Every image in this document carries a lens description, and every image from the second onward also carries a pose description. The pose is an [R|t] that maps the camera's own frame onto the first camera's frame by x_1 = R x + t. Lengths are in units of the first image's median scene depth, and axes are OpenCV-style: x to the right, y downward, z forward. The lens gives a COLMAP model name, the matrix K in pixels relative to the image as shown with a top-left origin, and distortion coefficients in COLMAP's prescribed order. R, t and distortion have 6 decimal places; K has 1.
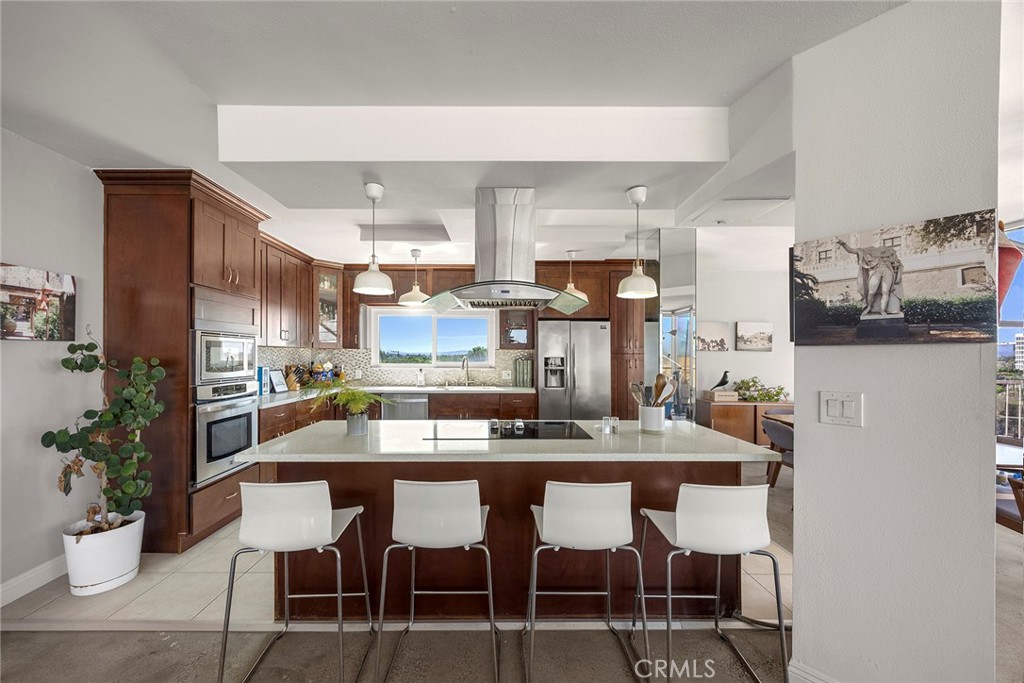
lens RADIAL K [[384.7, 0, 507.8], [0, 384.7, 342.6], [0, 0, 1]] dist [-0.000683, -0.000068]
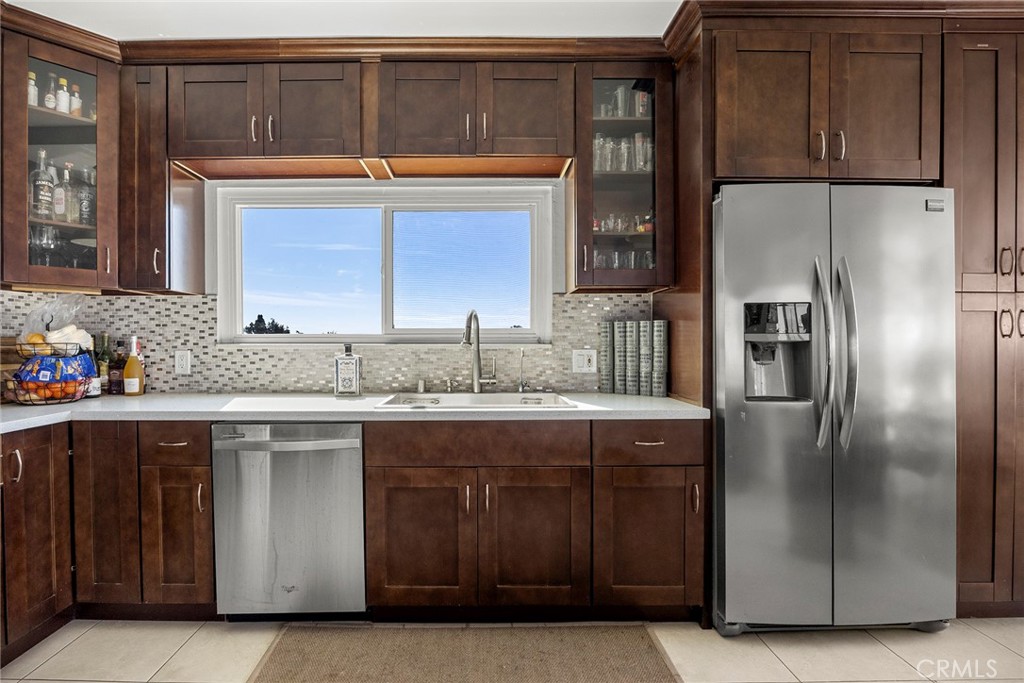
lens RADIAL K [[474.4, 0, 487.6], [0, 474.4, 345.1], [0, 0, 1]] dist [-0.005153, -0.000478]
pose [[0.999928, -0.007235, -0.009570, -0.176135], [0.007674, 0.998884, 0.046613, 0.091841], [0.009222, -0.046683, 0.998867, 1.073311]]
